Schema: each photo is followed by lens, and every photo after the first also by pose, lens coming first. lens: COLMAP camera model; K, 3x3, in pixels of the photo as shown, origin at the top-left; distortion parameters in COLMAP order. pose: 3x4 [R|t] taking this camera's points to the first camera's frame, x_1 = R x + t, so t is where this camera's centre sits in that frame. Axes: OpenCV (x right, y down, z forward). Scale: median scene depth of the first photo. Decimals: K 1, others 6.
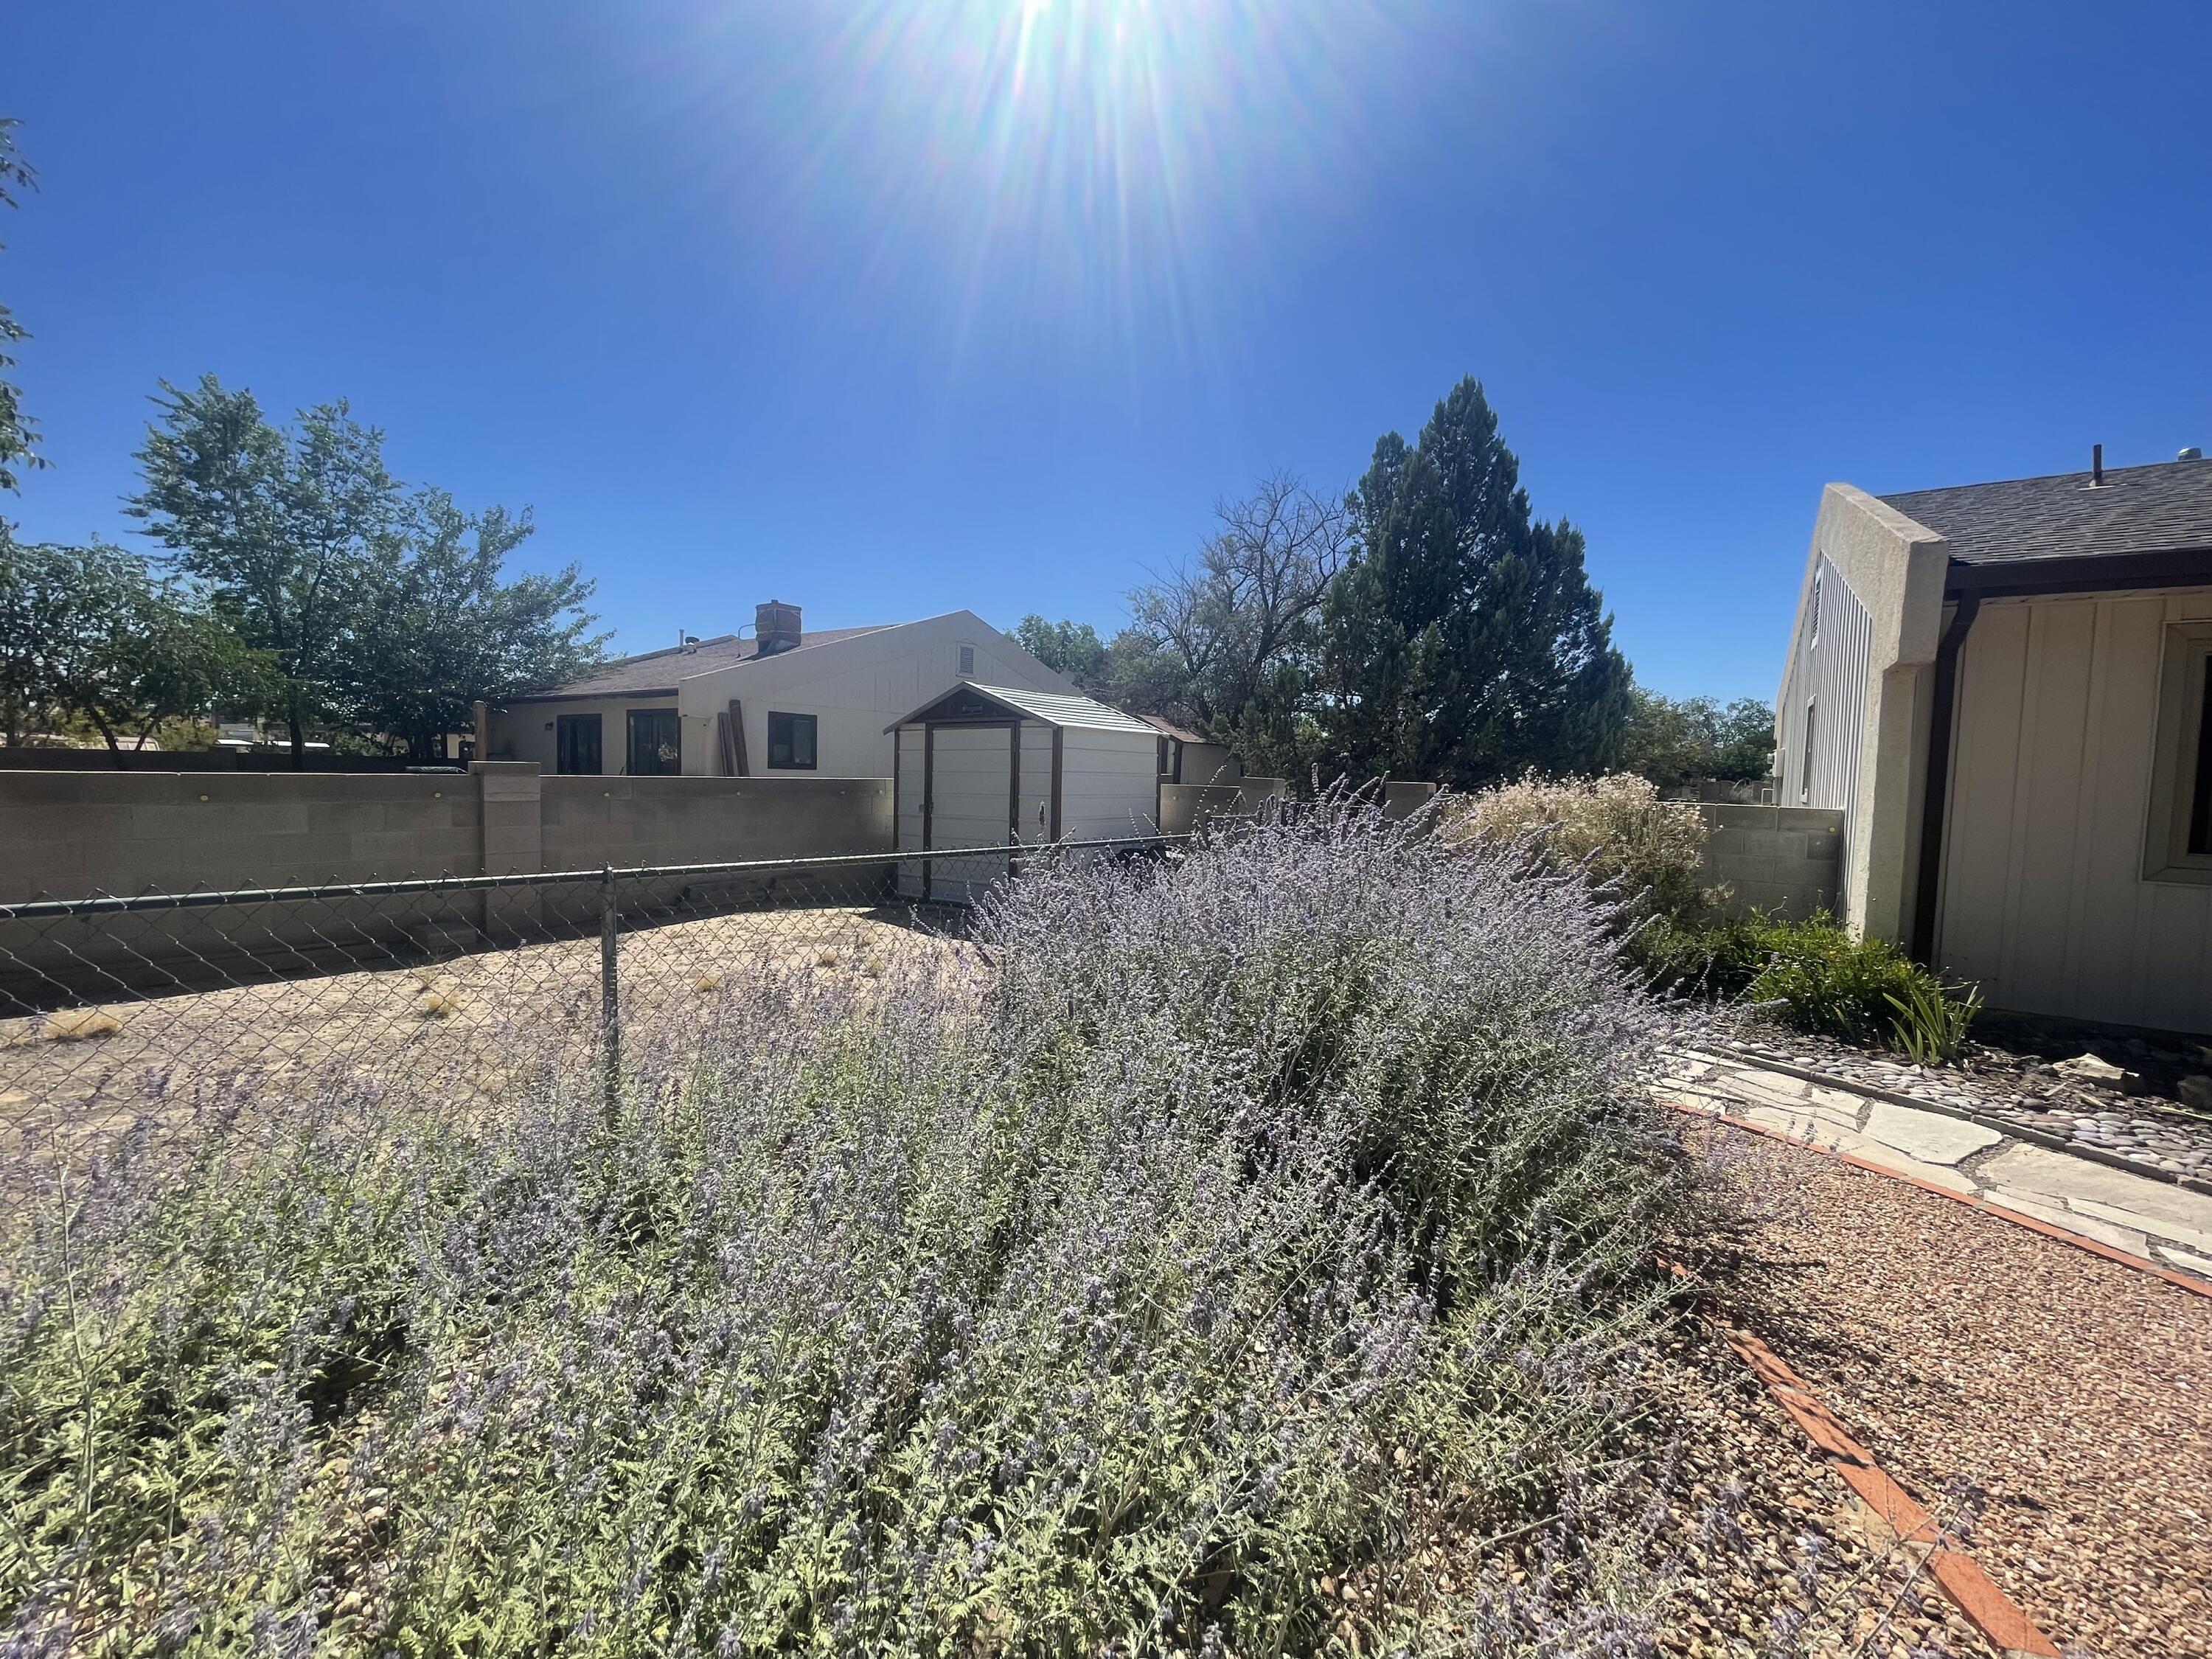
lens RADIAL K [[895.9, 0, 1096.5], [0, 895.9, 815.6], [0, 0, 1]] dist [-0.004763, 0.002516]
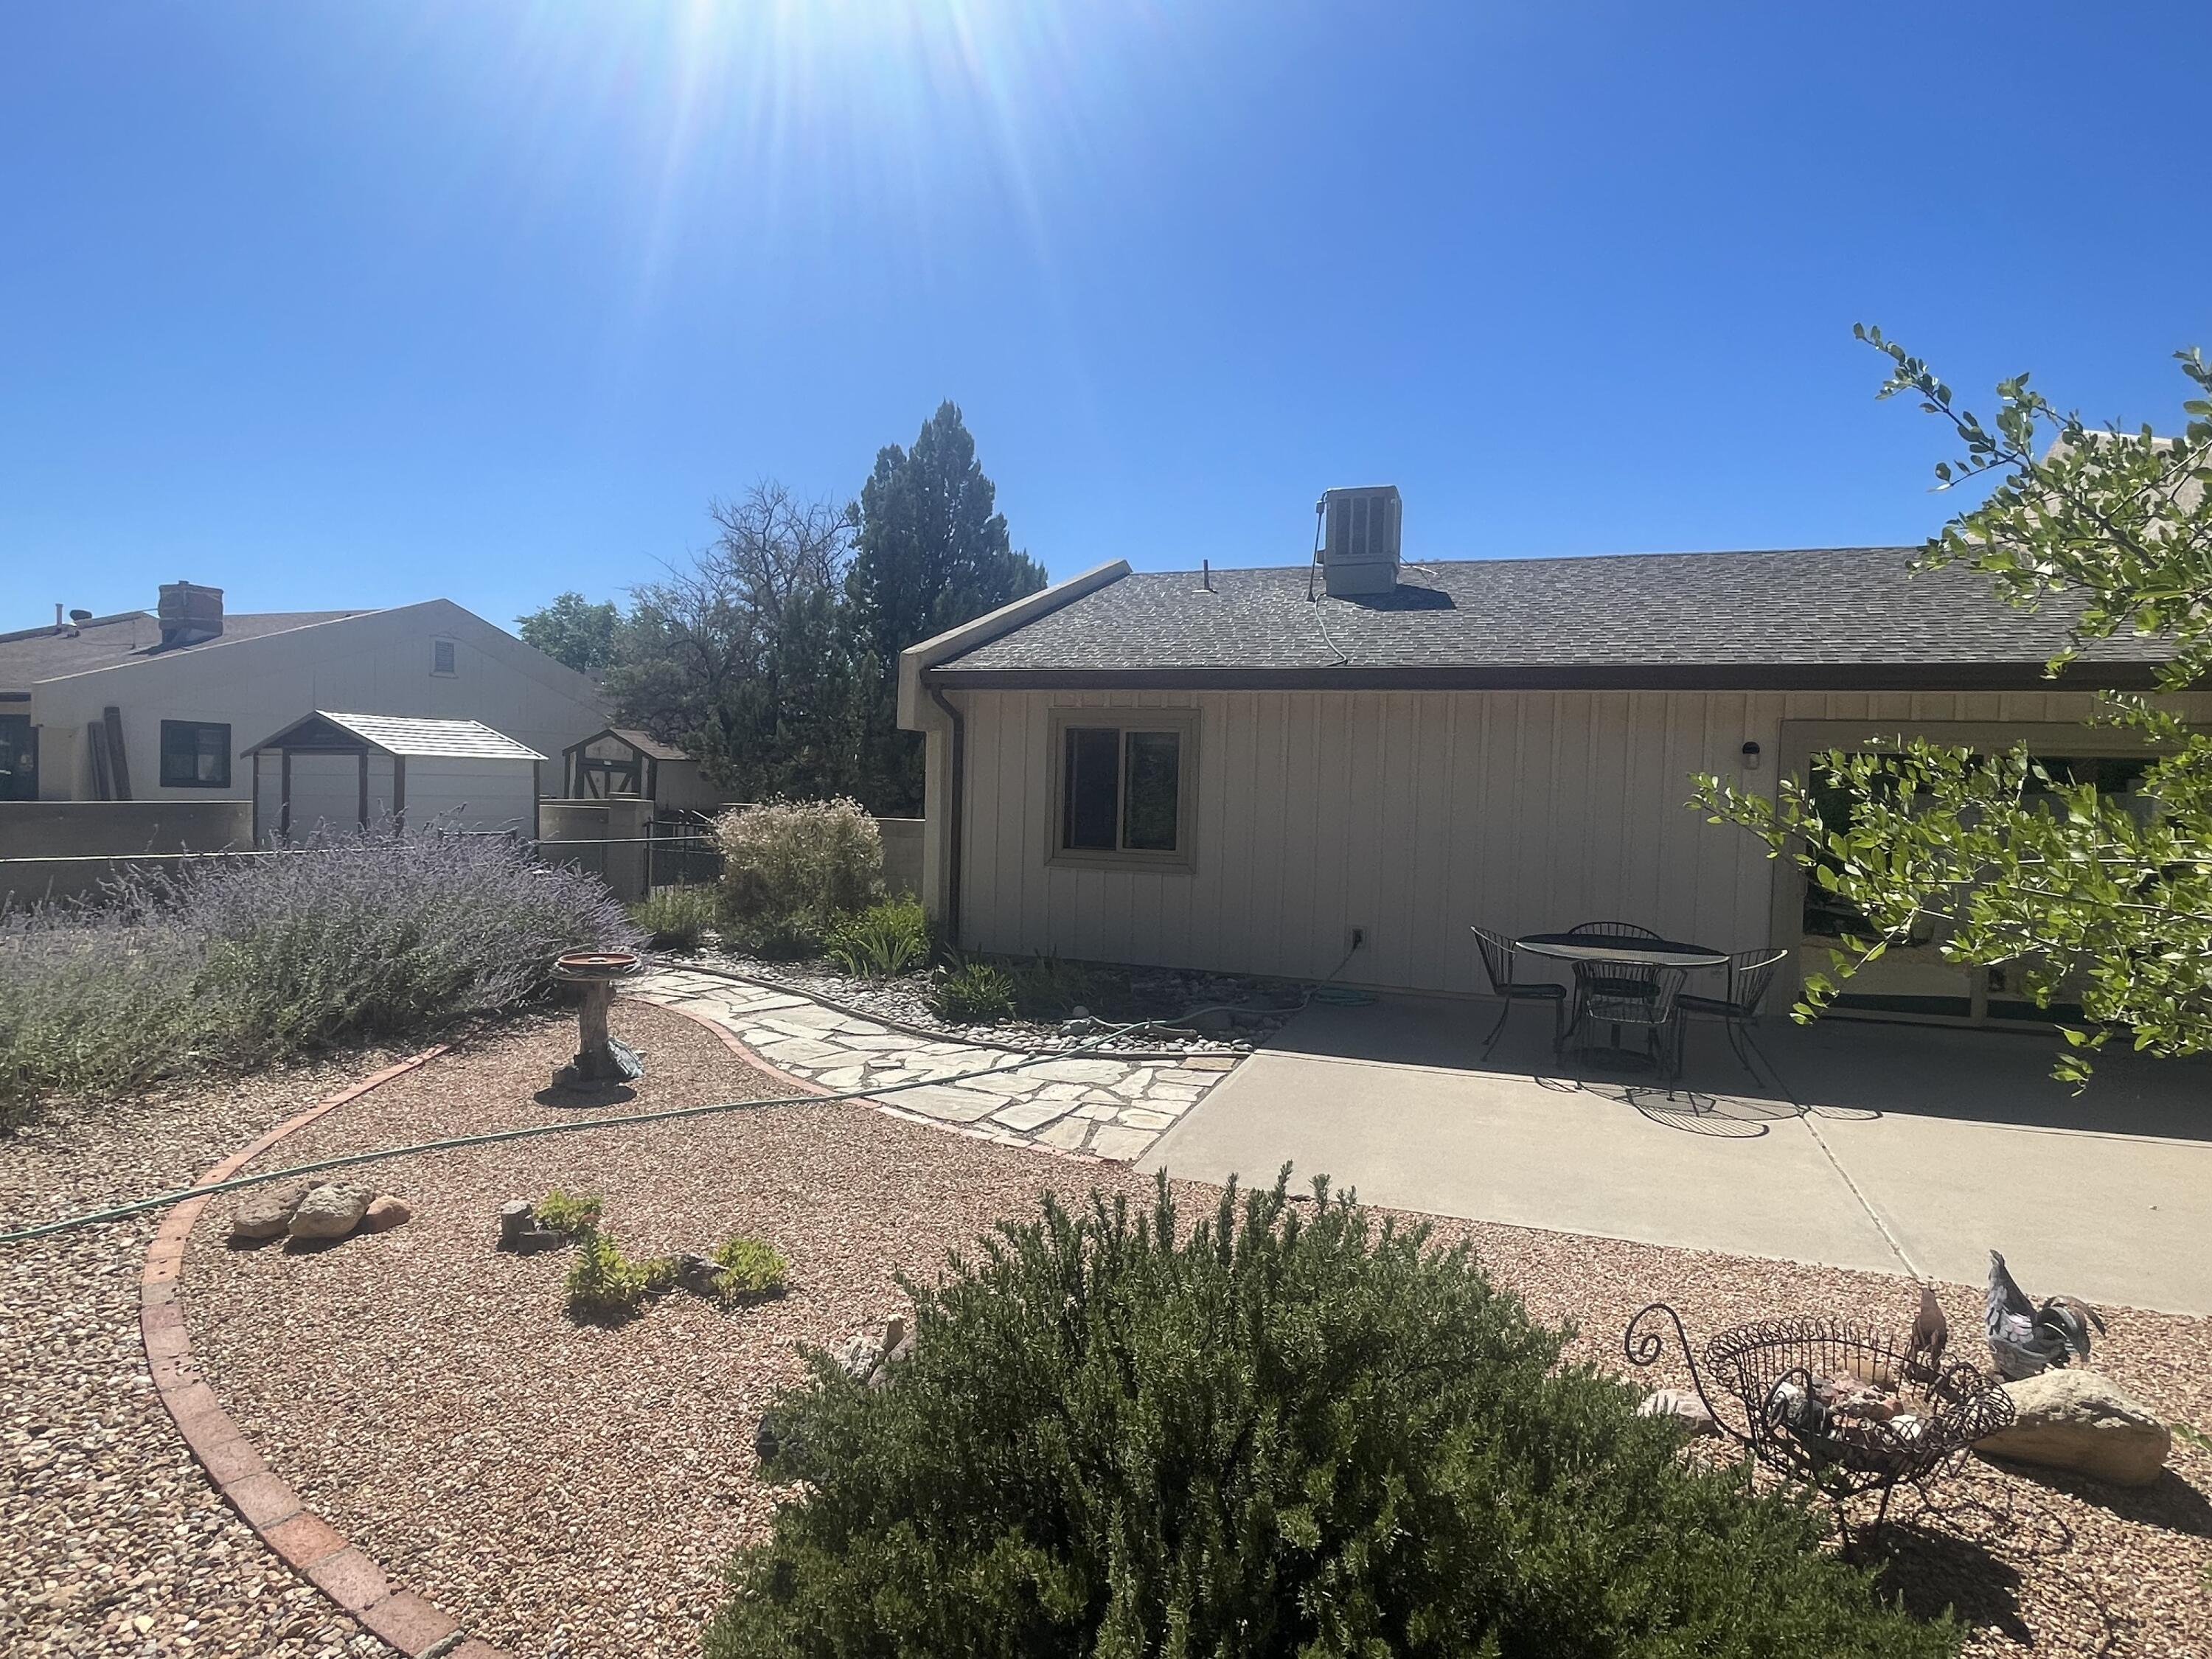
lens RADIAL K [[1203.6, 0, 1110.4], [0, 1203.6, 836.1], [0, 0, 1]] dist [-0.011855, 0.004316]
pose [[0.966569, -0.011818, 0.256134, 0.217564], [0.012640, 0.999919, -0.001561, 0.007410], [-0.256095, 0.004746, 0.966640, -0.336522]]
